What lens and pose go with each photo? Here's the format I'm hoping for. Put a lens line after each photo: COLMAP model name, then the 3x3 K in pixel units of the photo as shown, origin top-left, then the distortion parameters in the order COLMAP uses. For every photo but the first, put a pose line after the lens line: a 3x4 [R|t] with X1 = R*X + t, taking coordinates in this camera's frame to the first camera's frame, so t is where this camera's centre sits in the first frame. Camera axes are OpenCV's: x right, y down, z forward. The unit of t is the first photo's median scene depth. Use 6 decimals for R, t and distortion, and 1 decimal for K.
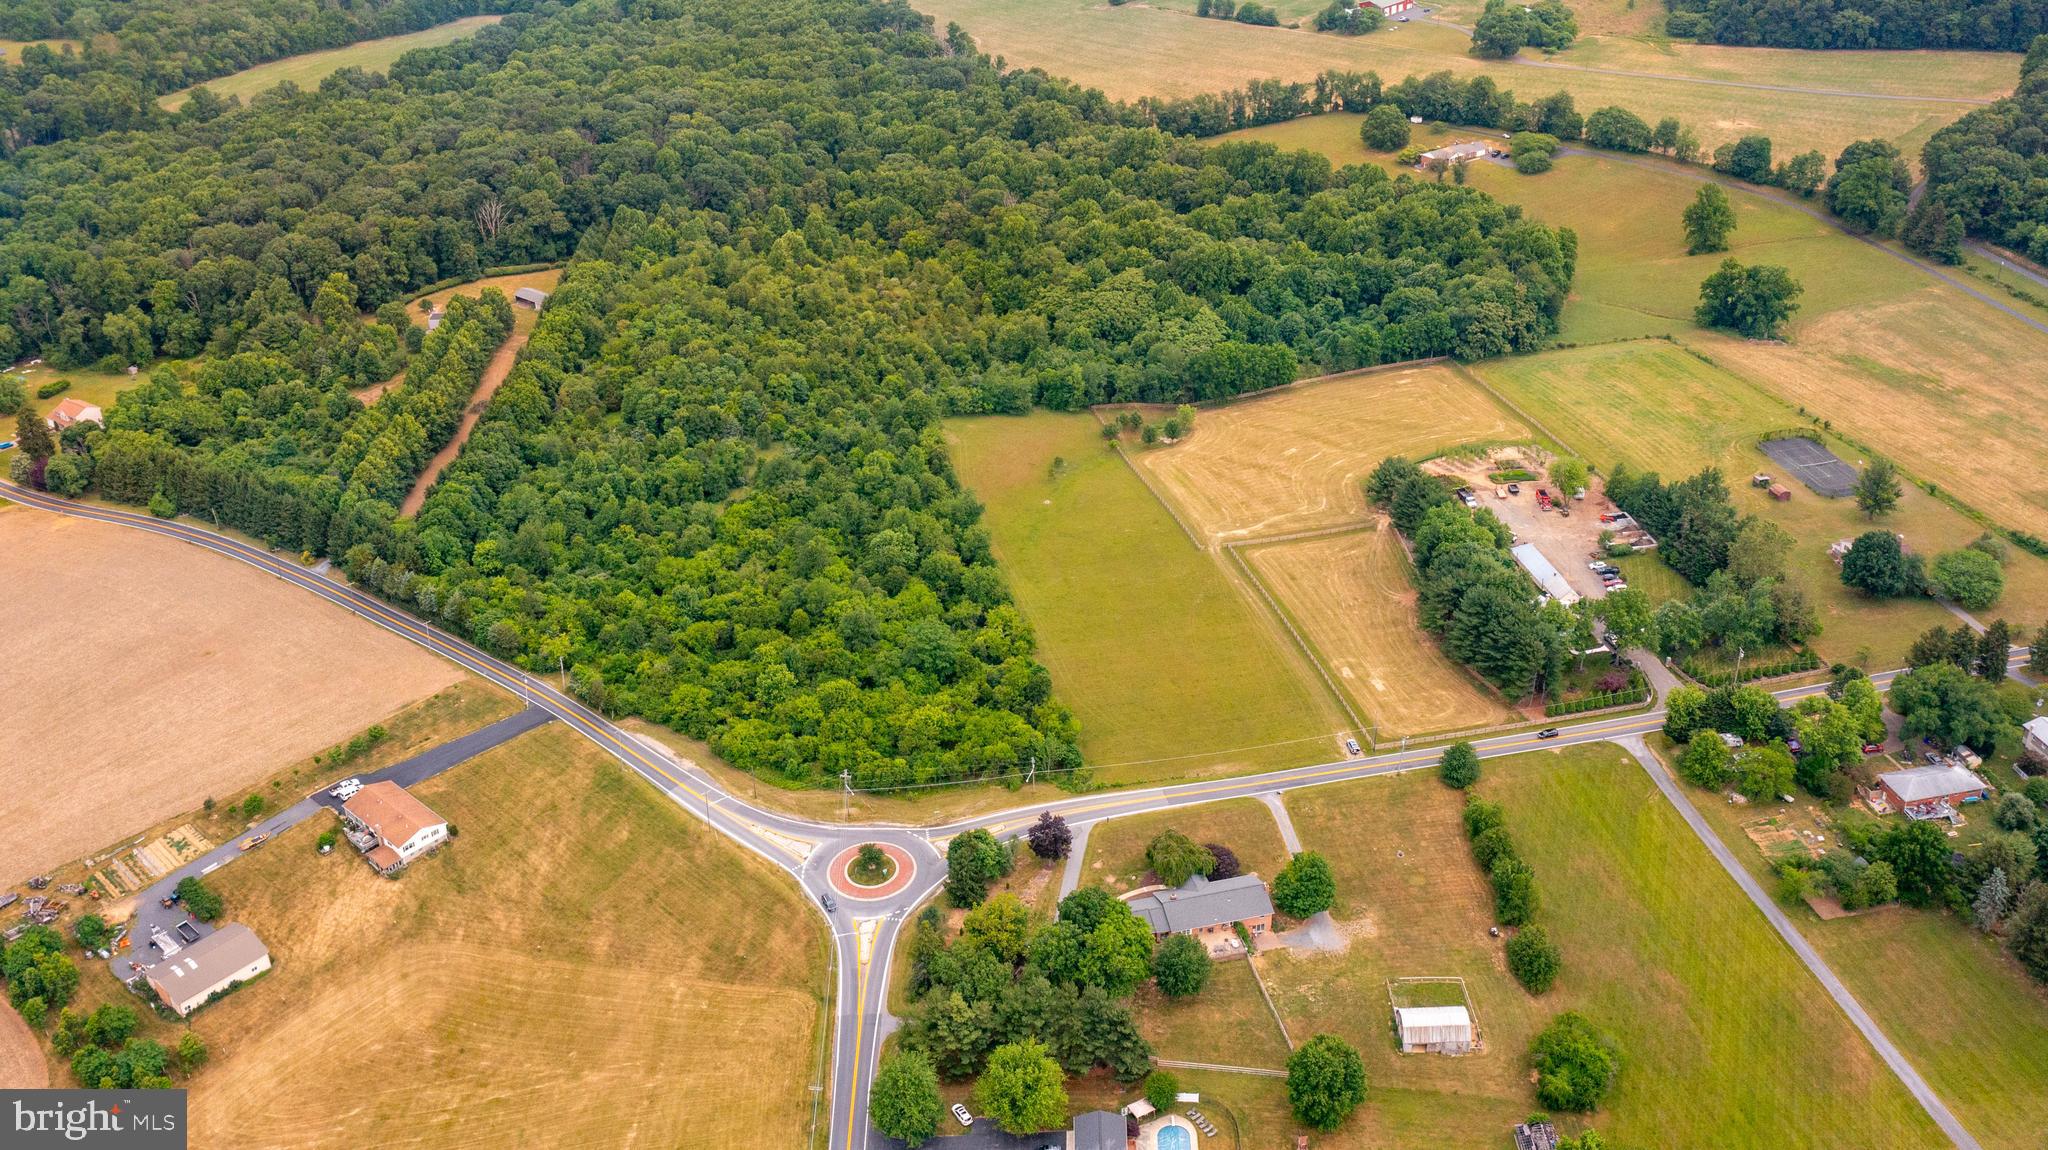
lens RADIAL K [[1865.8, 0, 1024.0], [0, 1865.8, 575.0], [0, 0, 1]] dist [0.004131, 0.009496]
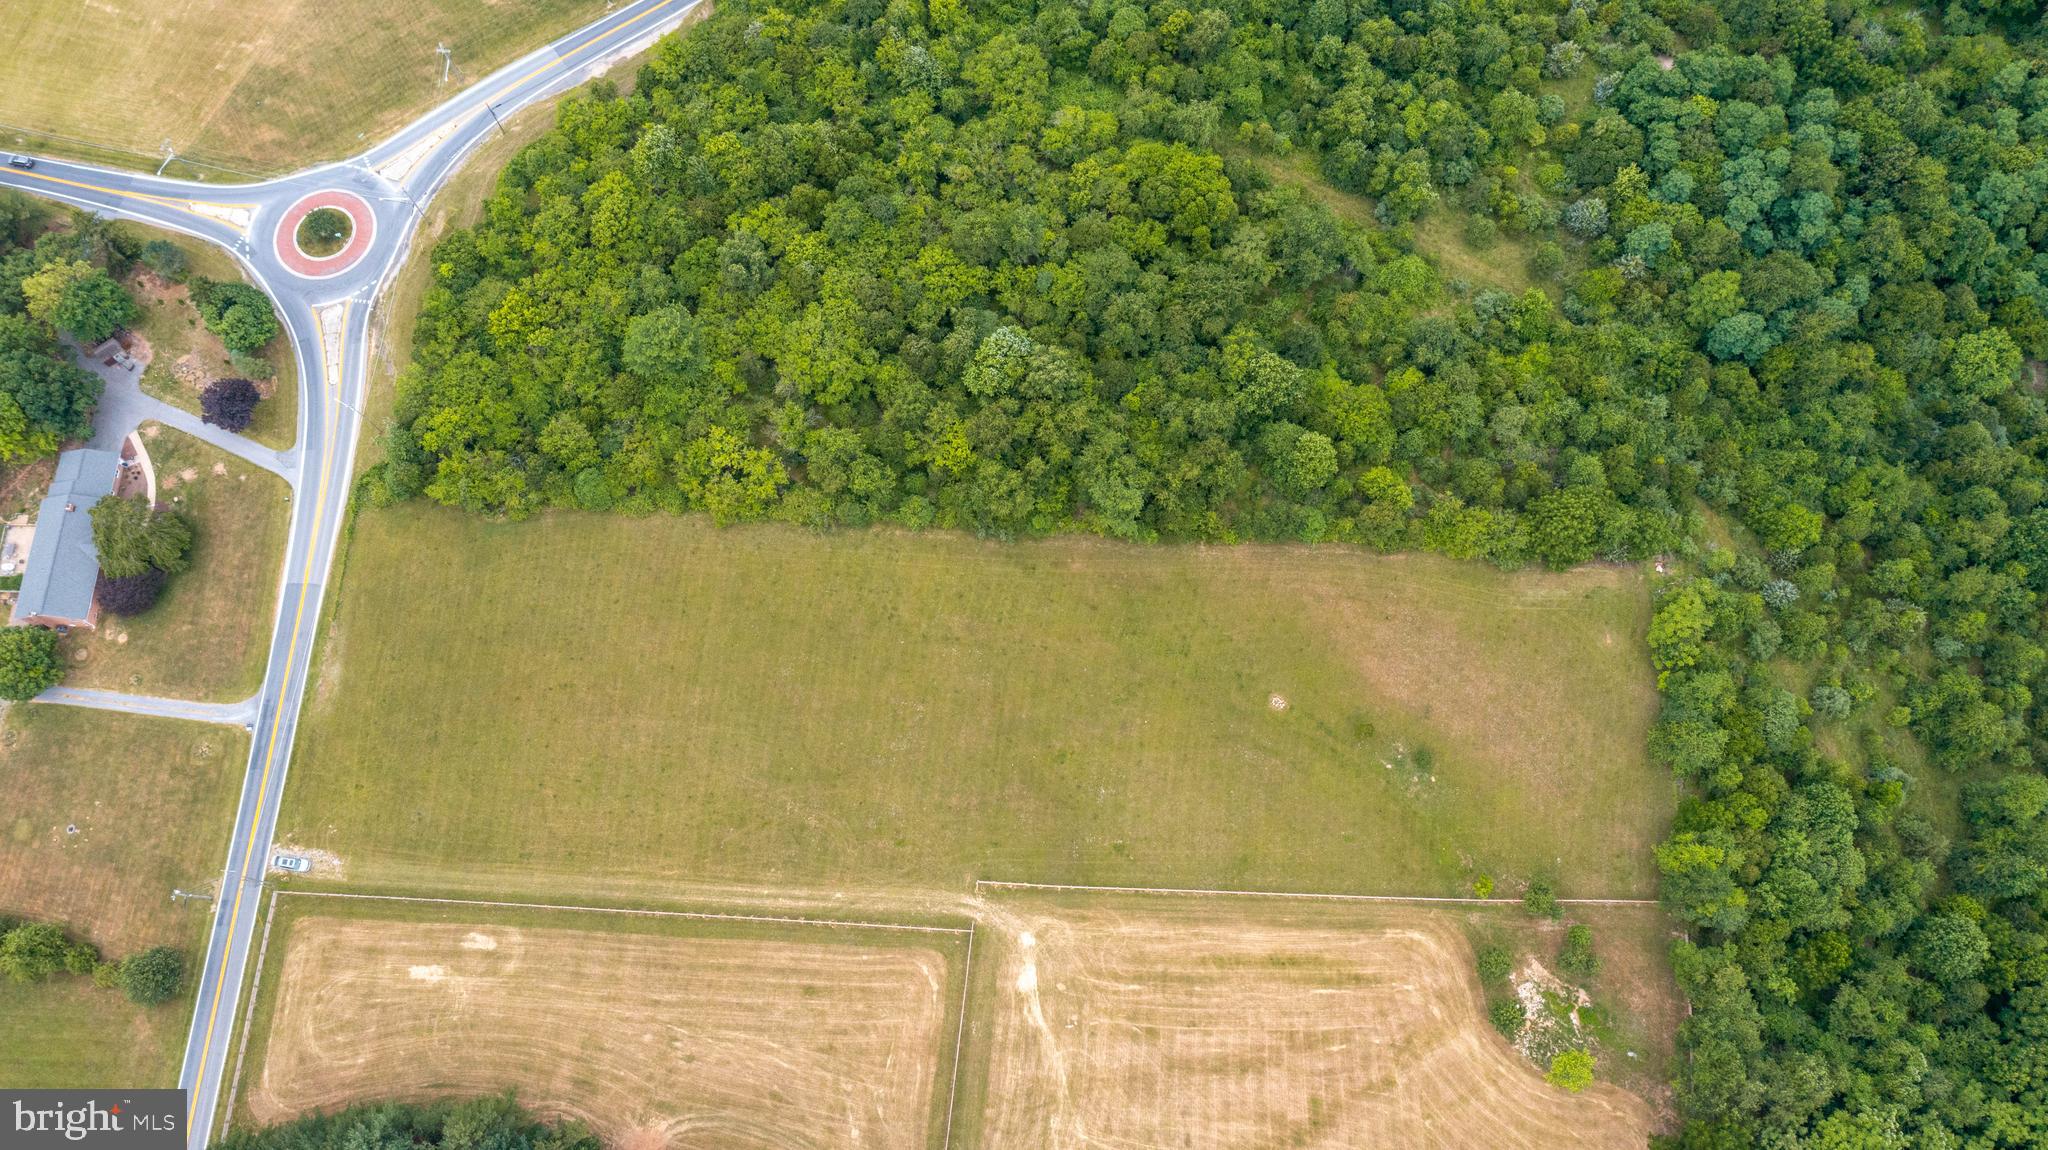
lens RADIAL K [[1642.1, 0, 1024.0], [0, 1642.1, 575.0], [0, 0, 1]] dist [-0.008649, -0.000463]
pose [[-0.261376, 0.920248, -0.291249, 0.140578], [-0.451983, 0.149926, 0.879337, -0.443113], [0.852874, 0.361477, 0.376750, 0.735779]]
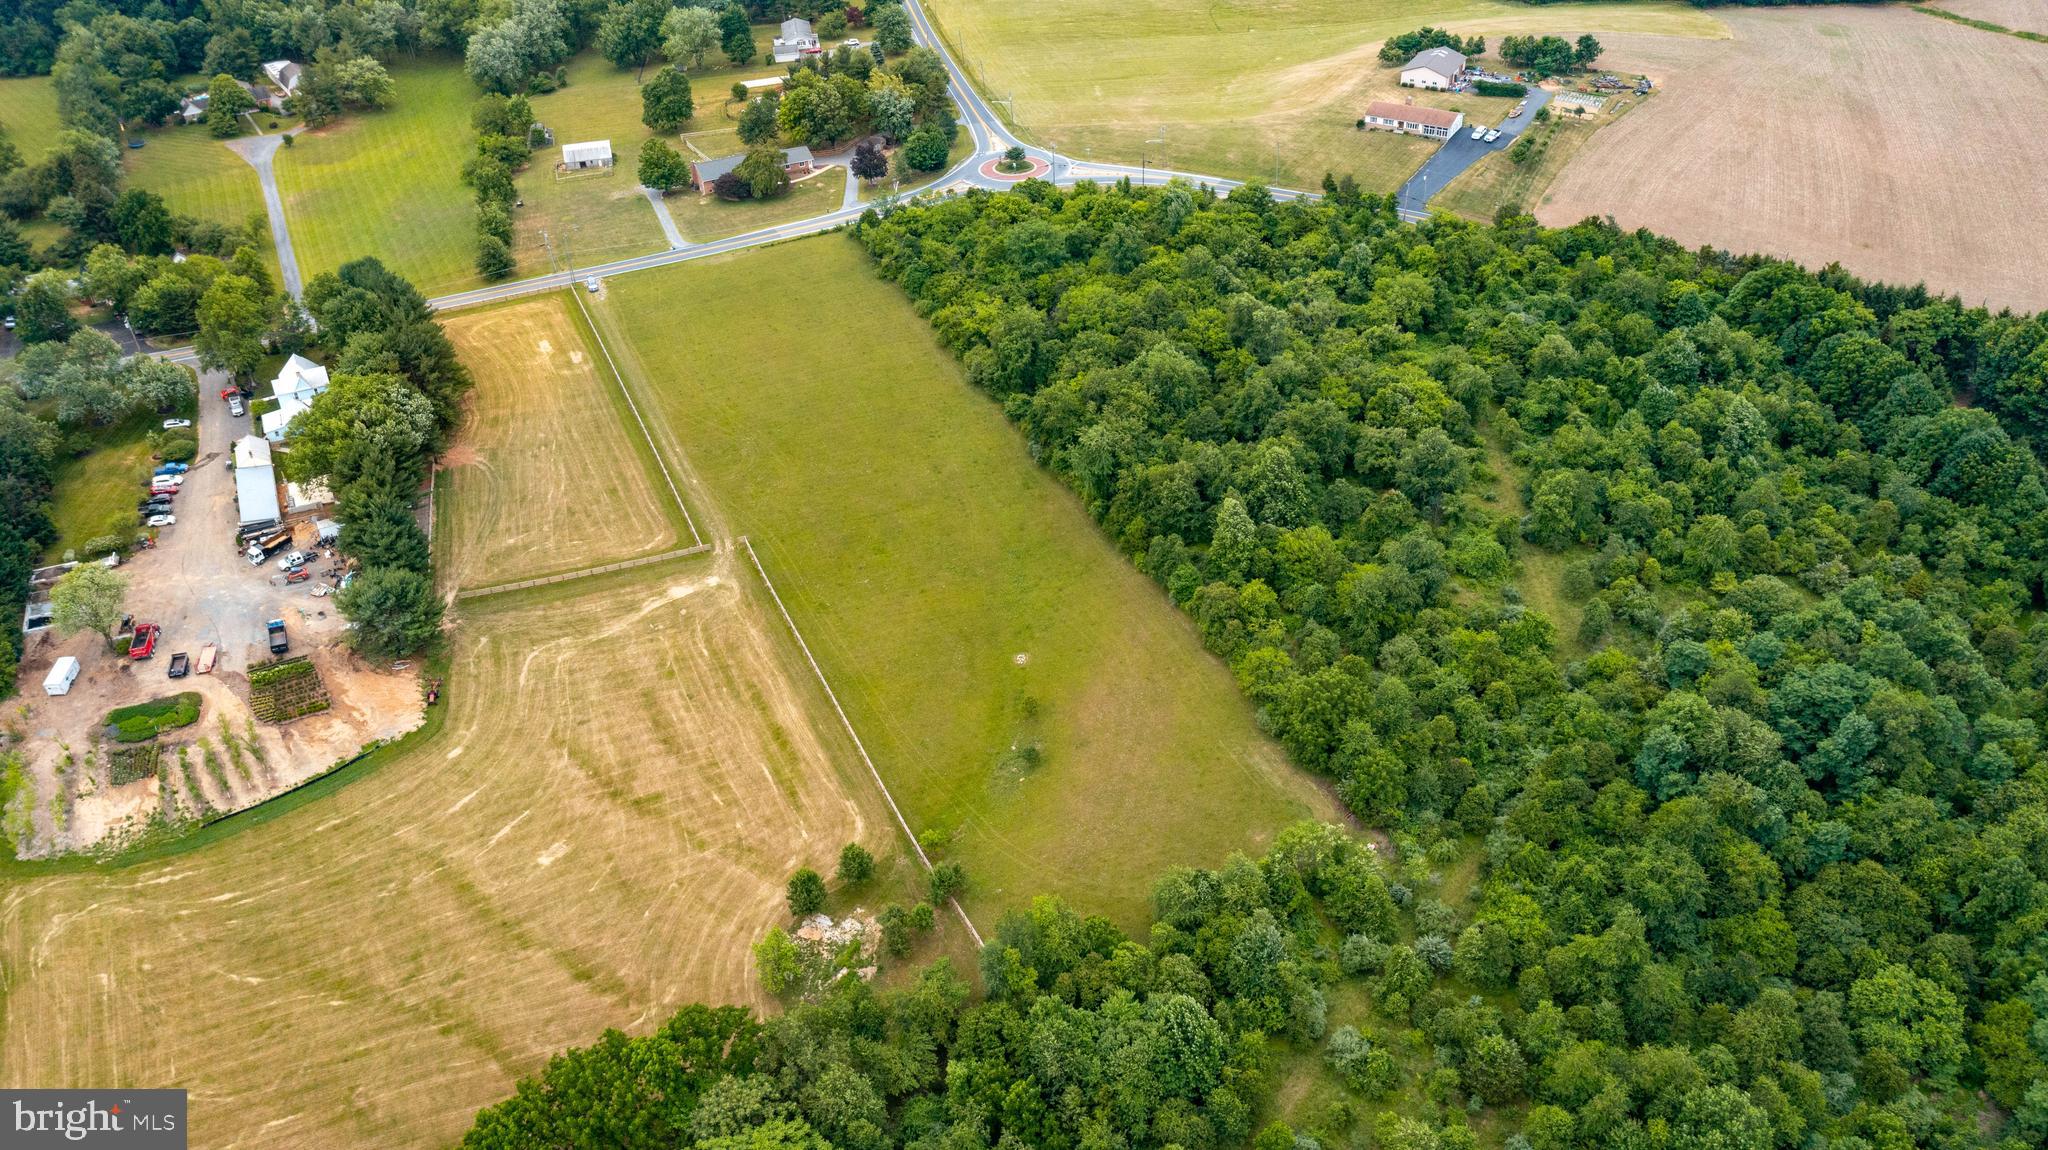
lens RADIAL K [[1635.4, 0, 1024.0], [0, 1635.4, 575.0], [0, 0, 1]] dist [0.004626, 0.004598]
pose [[-0.975998, 0.165172, -0.141936, 0.077276], [-0.059620, 0.424197, 0.903605, -0.492977], [0.209459, 0.890379, -0.404168, 1.175549]]
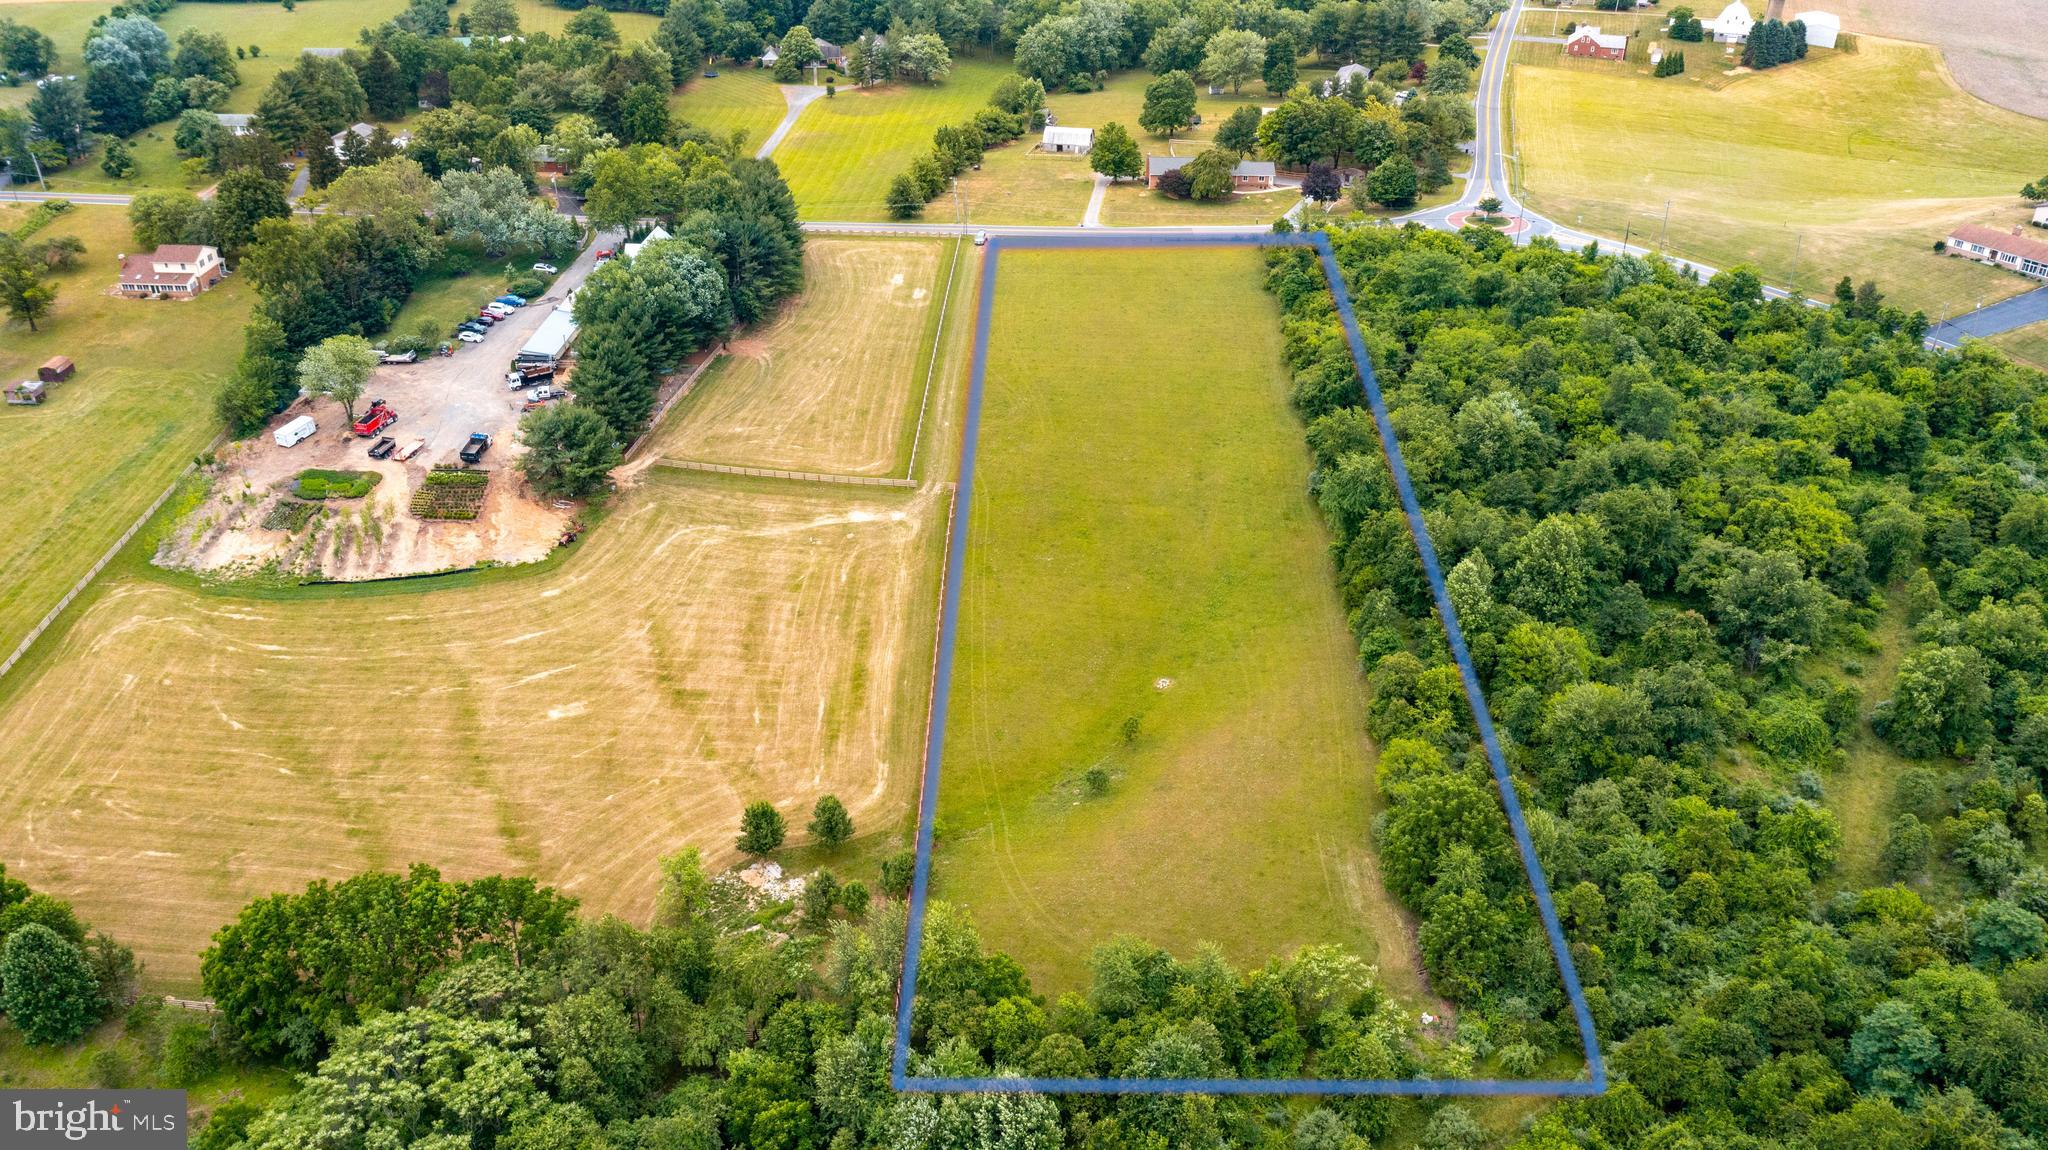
lens RADIAL K [[1631.1, 0, 1024.0], [0, 1631.1, 575.0], [0, 0, 1]] dist [0.003261, 0.002259]
pose [[-0.965905, -0.111809, 0.233507, -0.045819], [0.145768, 0.510516, 0.847422, -0.402680], [-0.213959, 0.852568, -0.476812, 1.177883]]
